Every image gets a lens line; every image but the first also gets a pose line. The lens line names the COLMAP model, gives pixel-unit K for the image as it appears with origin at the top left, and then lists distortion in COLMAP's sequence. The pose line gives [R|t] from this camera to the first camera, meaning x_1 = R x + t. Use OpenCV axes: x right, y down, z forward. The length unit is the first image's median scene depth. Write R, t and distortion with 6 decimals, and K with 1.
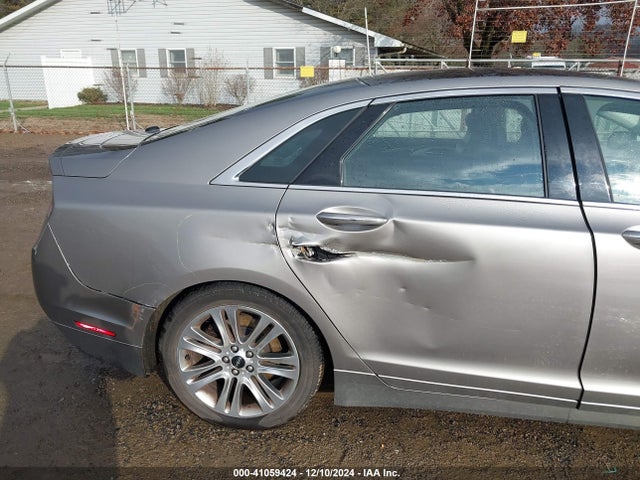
lens RADIAL K [[502.7, 0, 321.9], [0, 502.7, 239.9], [0, 0, 1]] dist [0.009123, -0.010160]
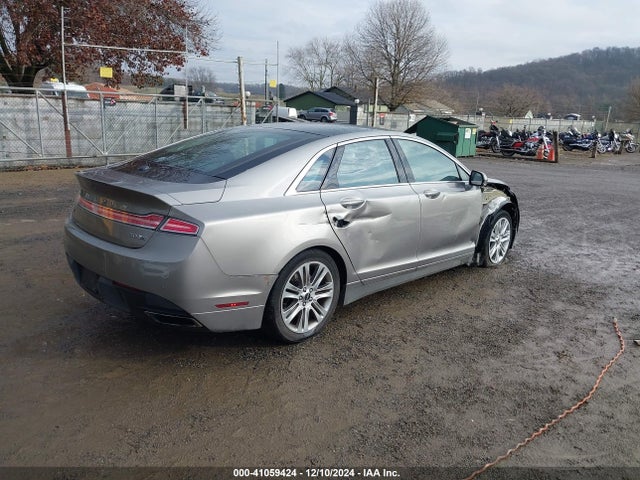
lens RADIAL K [[502.7, 0, 321.9], [0, 502.7, 239.9], [0, 0, 1]] dist [0.009123, -0.010160]
pose [[0.613357, -0.181957, 0.768560, -1.520094], [0.213606, 0.975053, 0.060374, -0.041555], [-0.760372, 0.127138, 0.636923, -0.168256]]
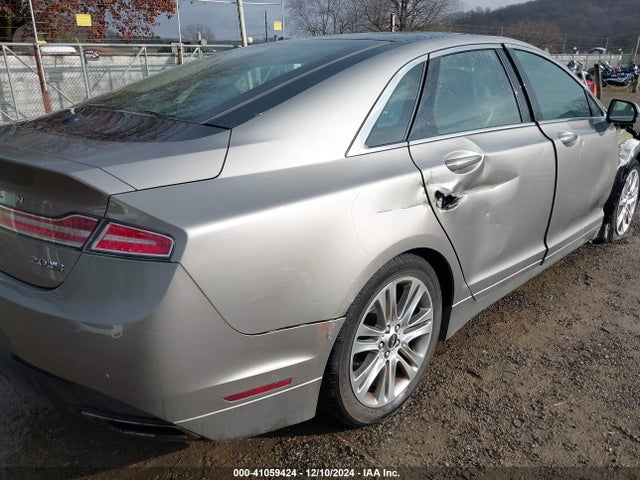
lens RADIAL K [[502.7, 0, 321.9], [0, 502.7, 239.9], [0, 0, 1]] dist [0.009123, -0.010160]
pose [[0.618329, -0.278948, 0.734749, -0.943303], [0.266675, 0.953895, 0.137727, -0.107564], [-0.739293, 0.110778, 0.664210, 0.488408]]
